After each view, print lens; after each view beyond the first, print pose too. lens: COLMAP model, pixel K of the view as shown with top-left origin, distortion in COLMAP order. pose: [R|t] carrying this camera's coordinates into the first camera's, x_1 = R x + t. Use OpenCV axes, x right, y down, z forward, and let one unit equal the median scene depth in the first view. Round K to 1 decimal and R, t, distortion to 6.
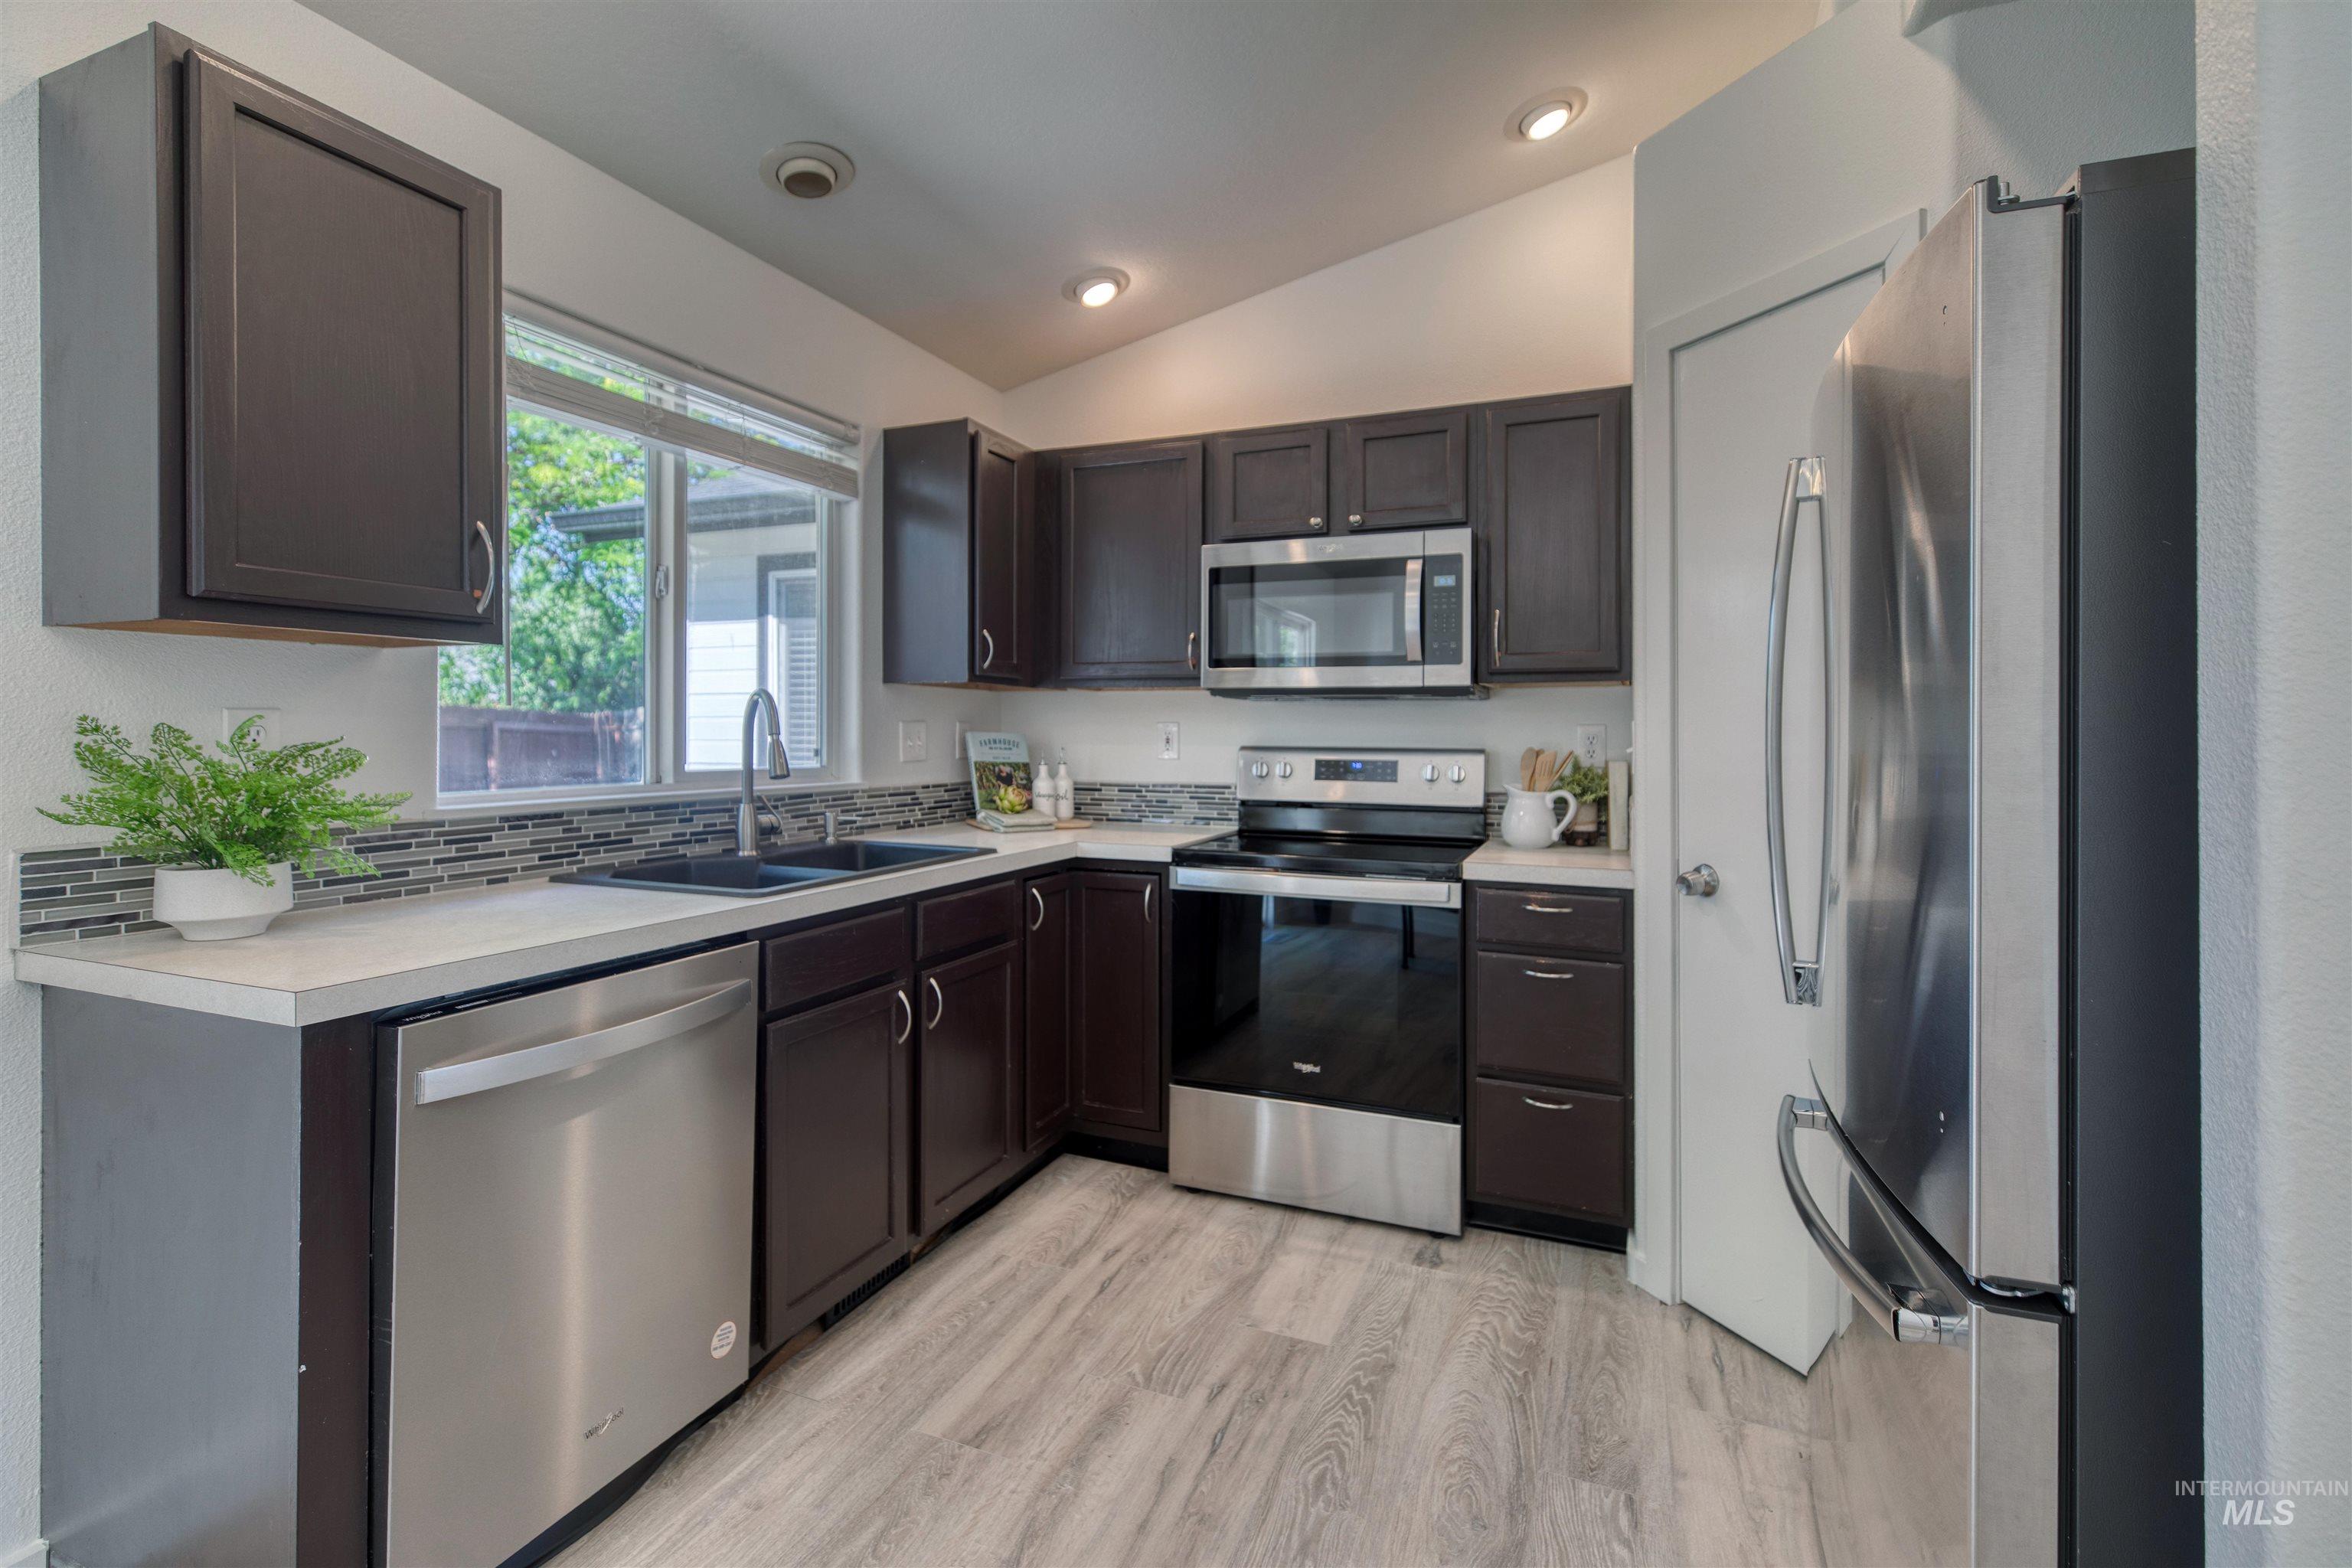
lens RADIAL K [[1053.9, 0, 1162.6], [0, 1053.9, 729.7], [0, 0, 1]] dist [0.006376, 0.000093]
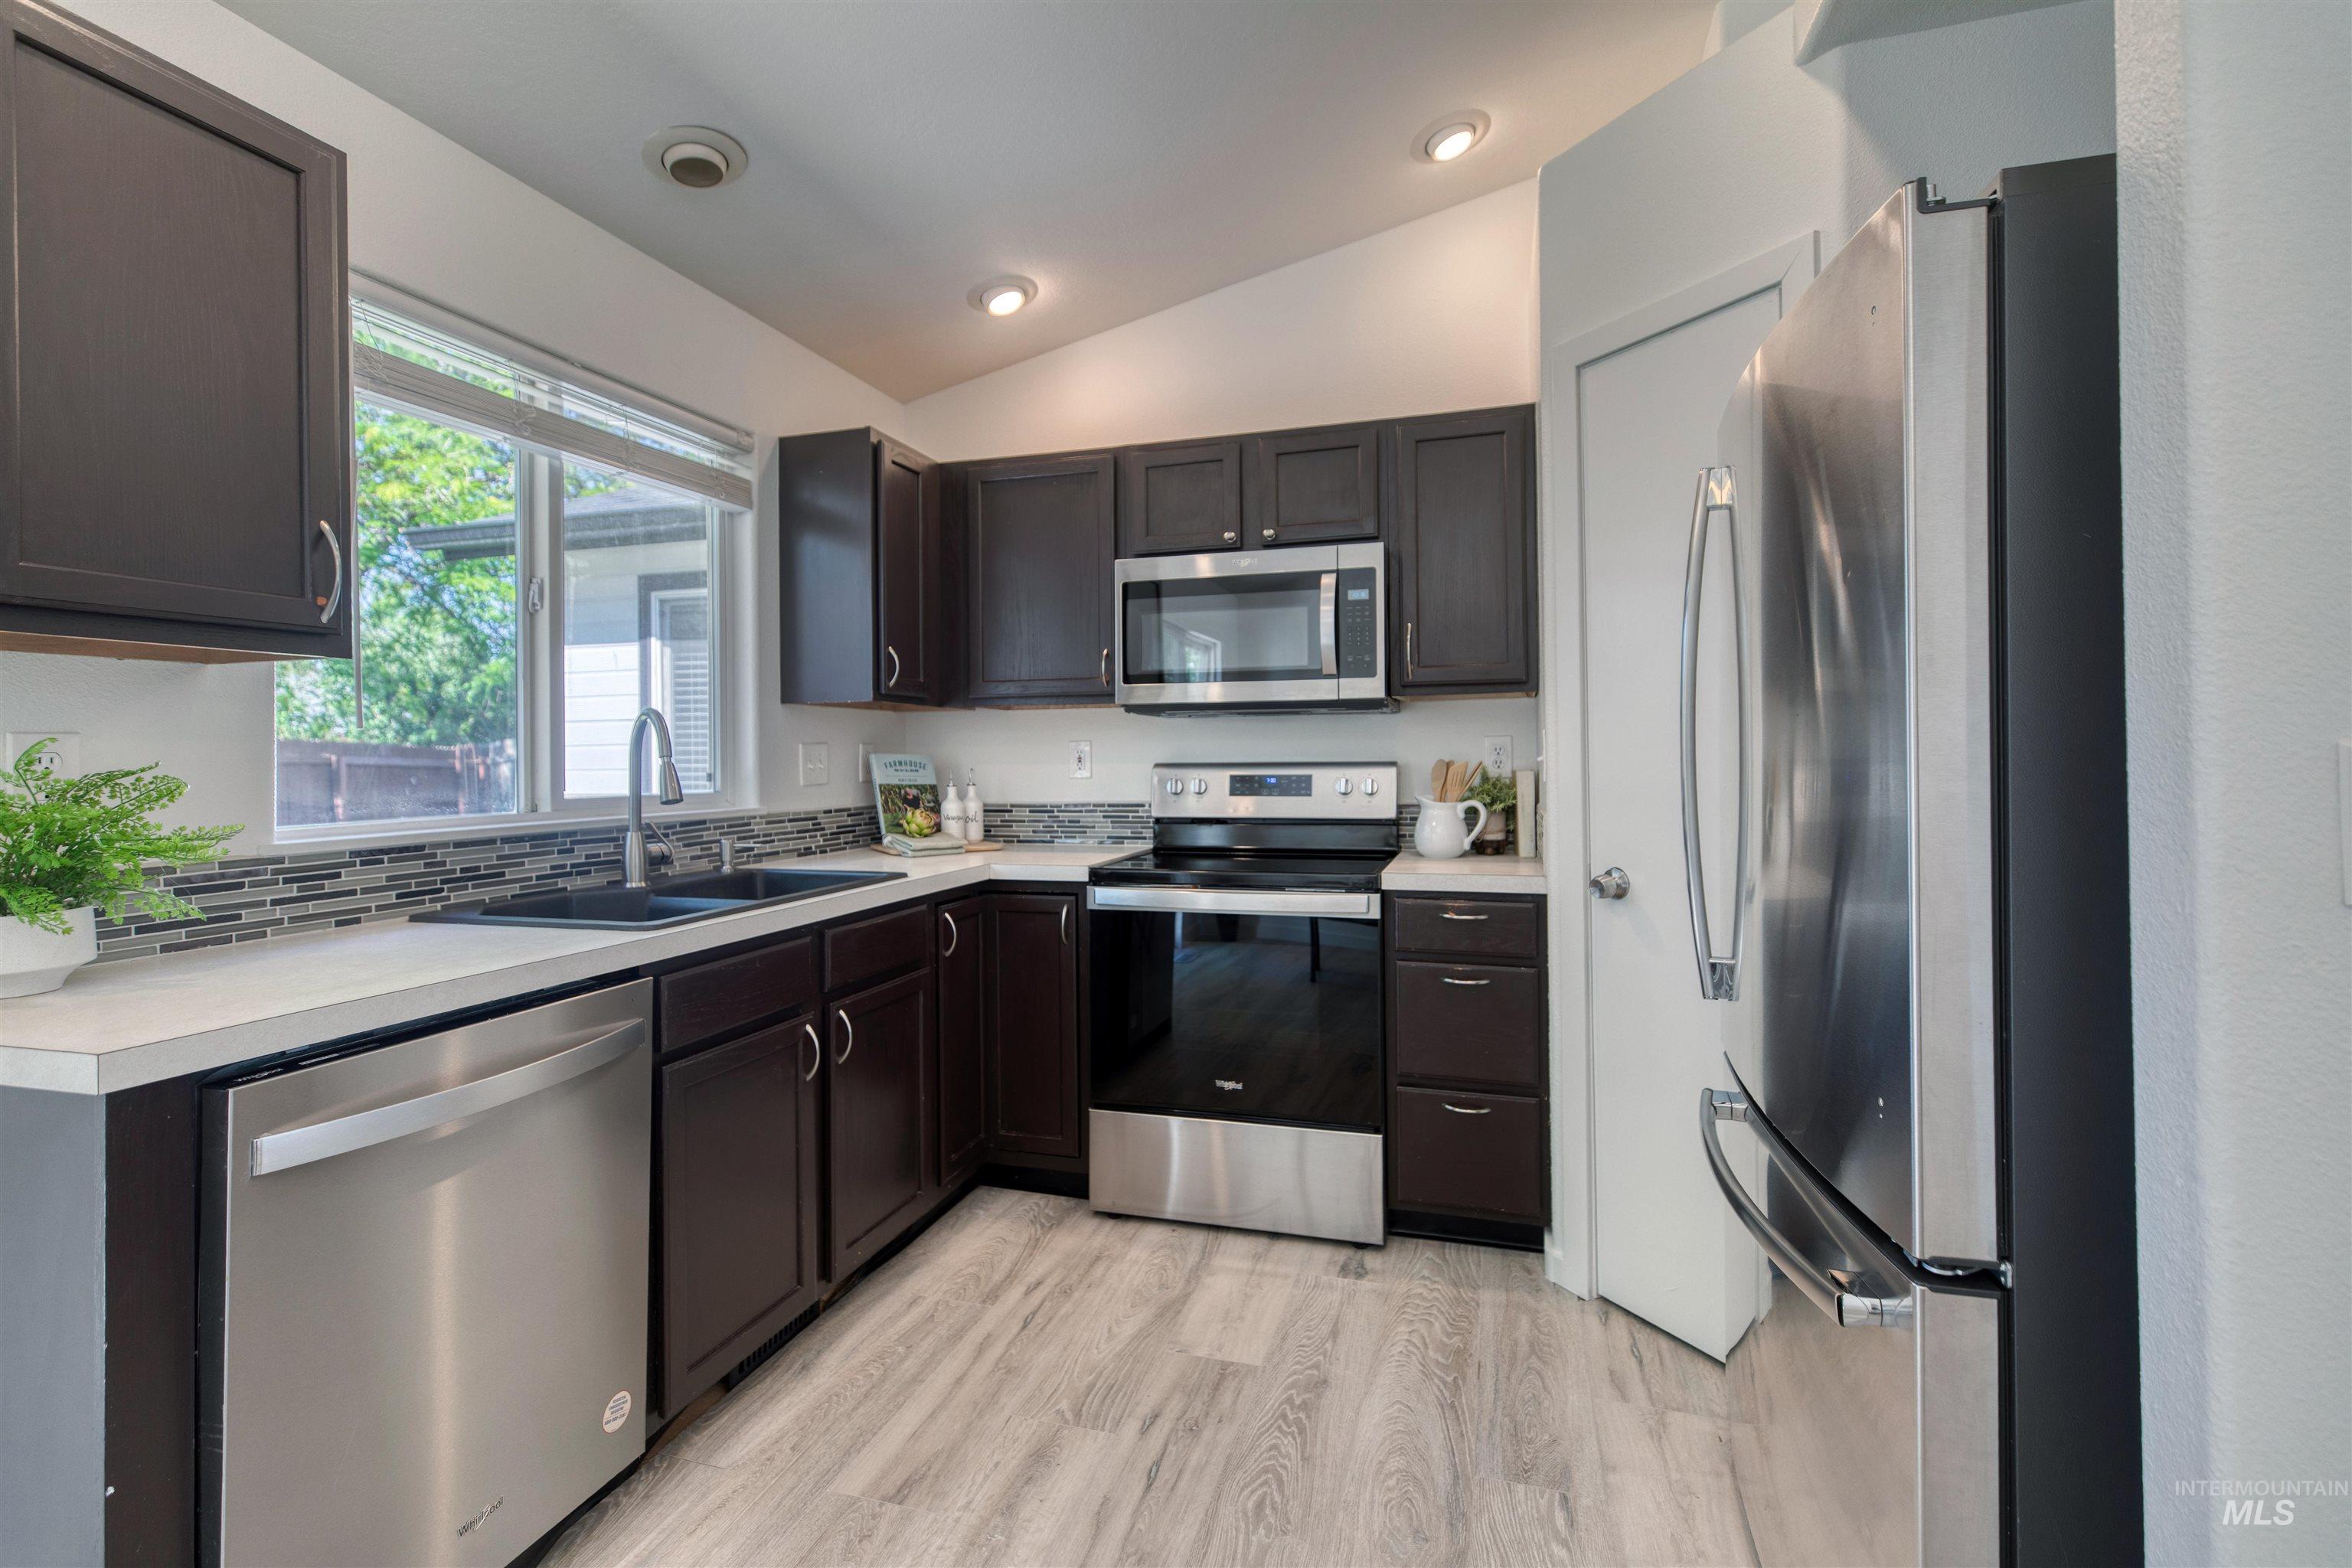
lens RADIAL K [[1053.9, 0, 1177.3], [0, 1053.9, 742.9], [0, 0, 1]] dist [0.006376, 0.000093]
pose [[0.994346, -0.014103, 0.105251, -0.013807], [0.014956, 0.999861, -0.007326, 0.005943], [-0.105133, 0.008858, 0.994419, 0.019252]]
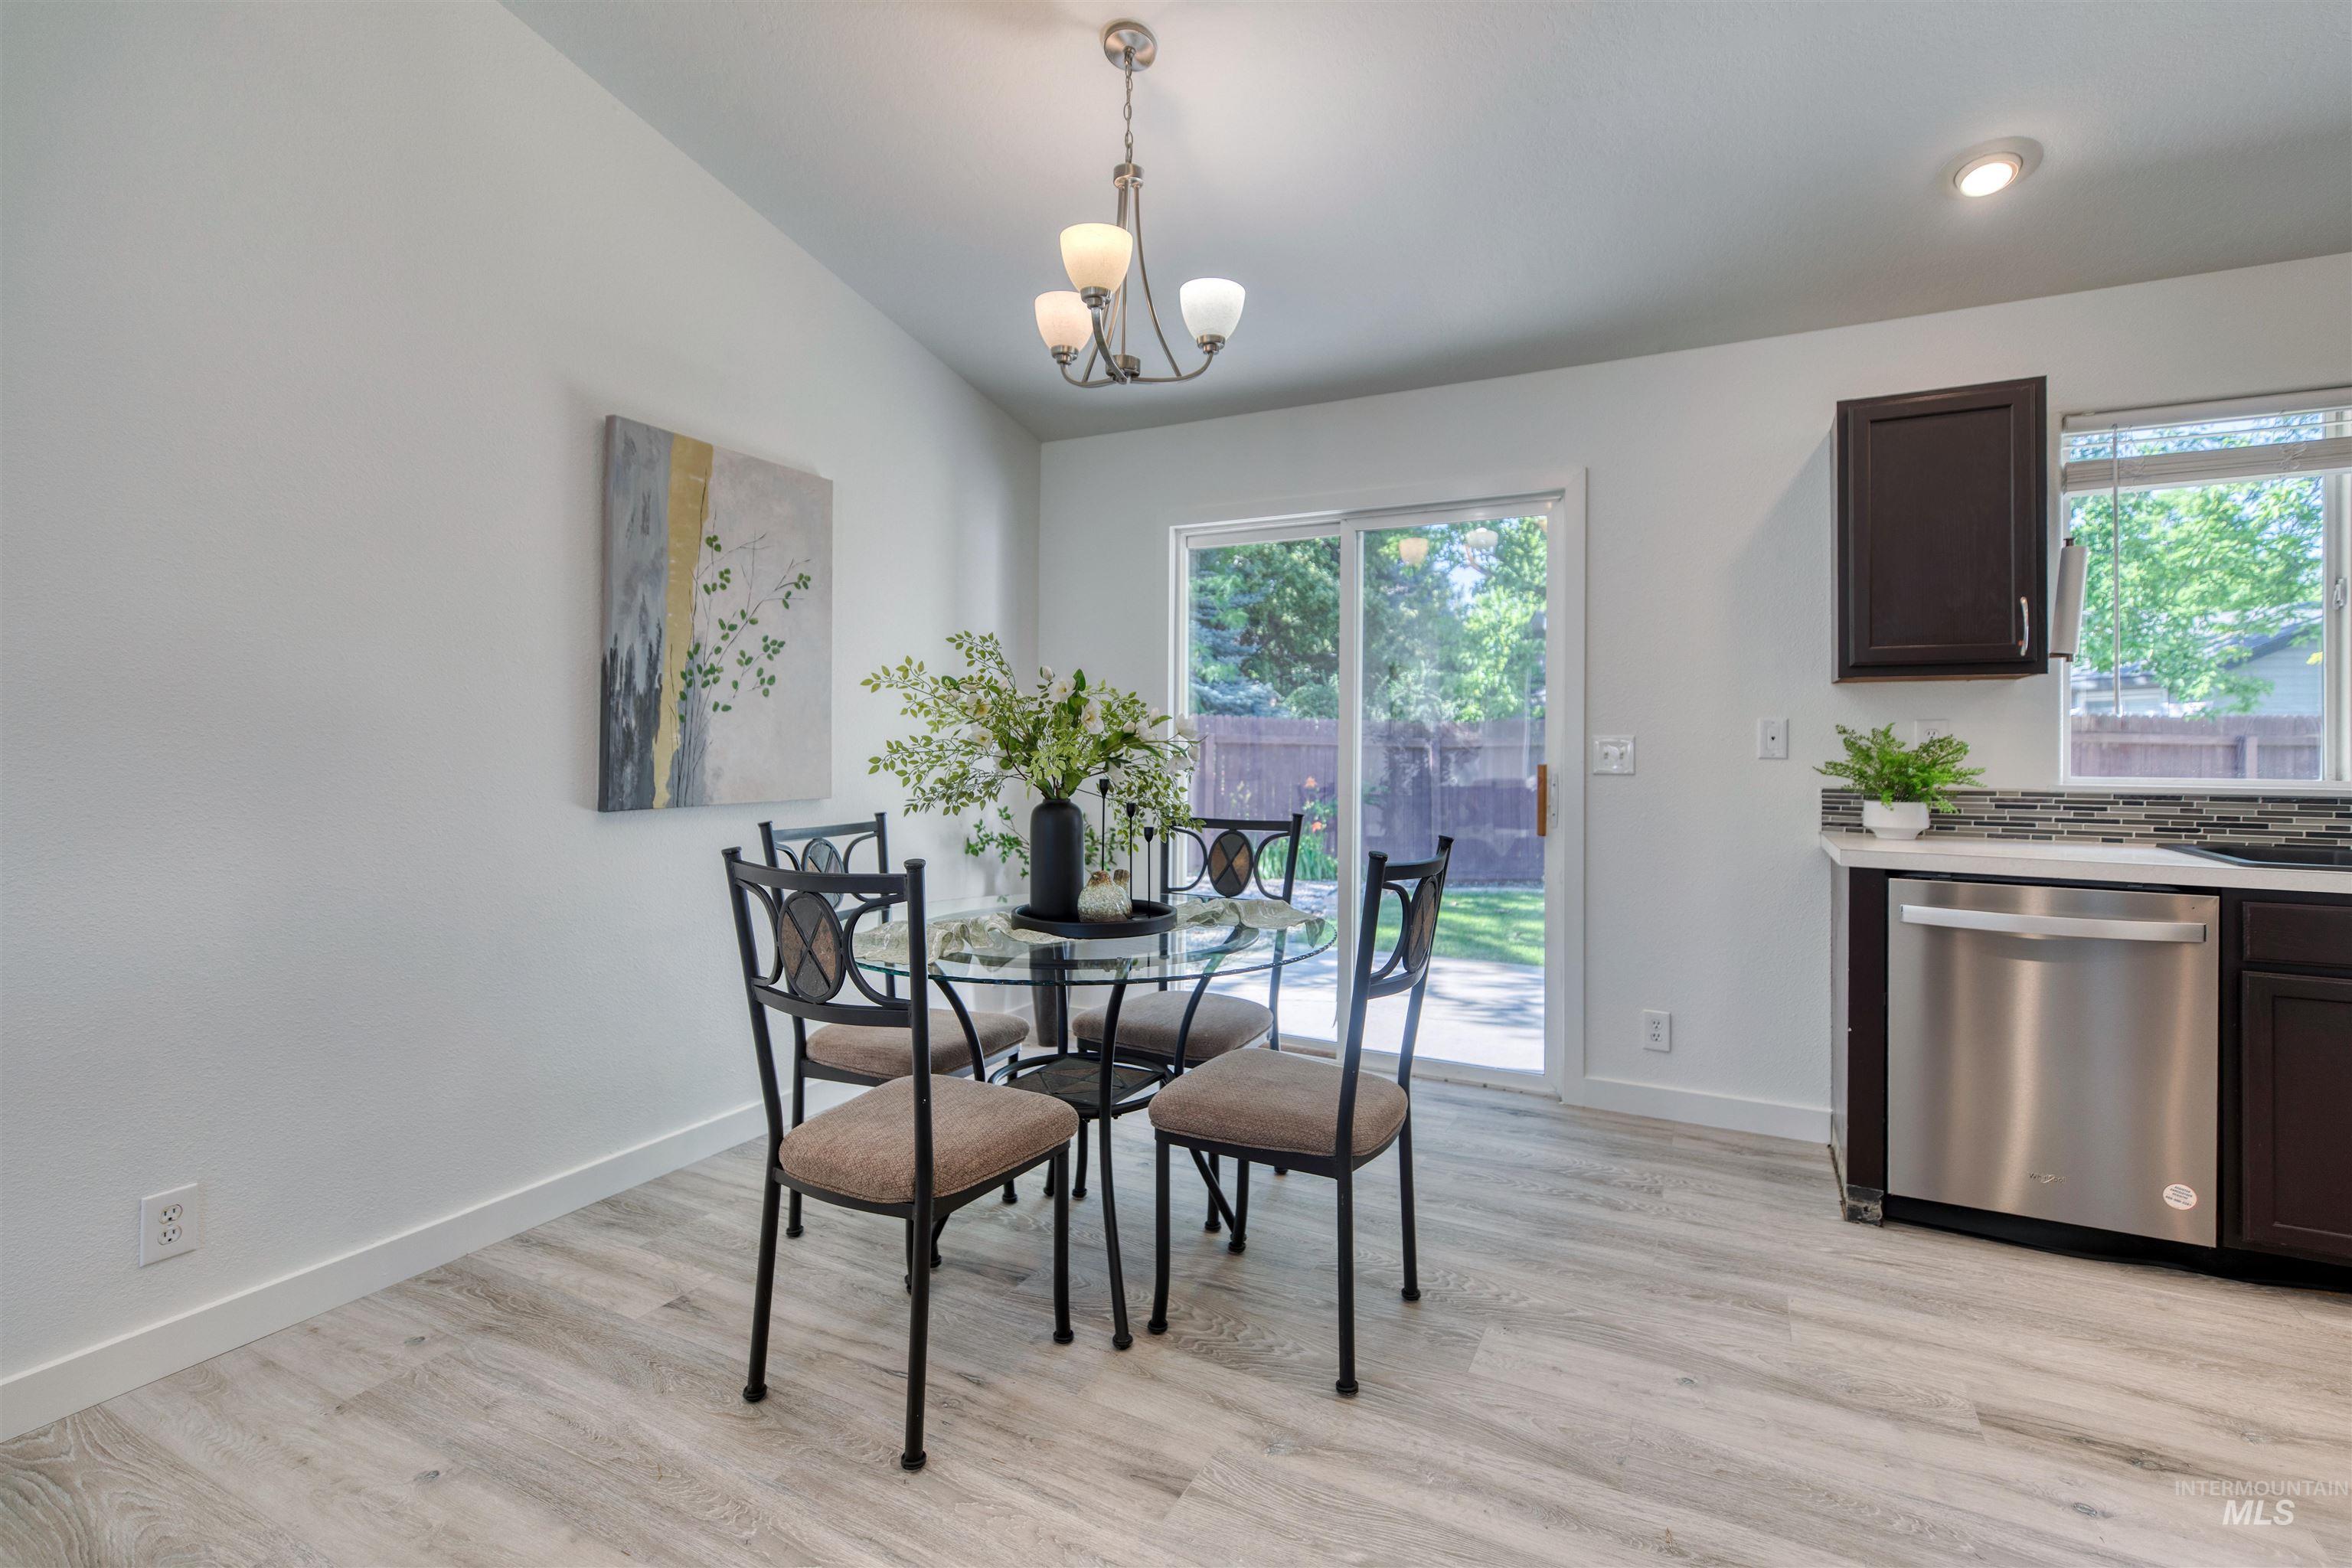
lens RADIAL K [[1053.9, 0, 1177.7], [0, 1053.9, 742.4], [0, 0, 1]] dist [0.006376, 0.000093]
pose [[-0.074828, -0.003503, -0.997190, 0.751099], [-0.003429, 0.999989, -0.003256, 0.021046], [0.997191, 0.003176, -0.074839, -0.100914]]
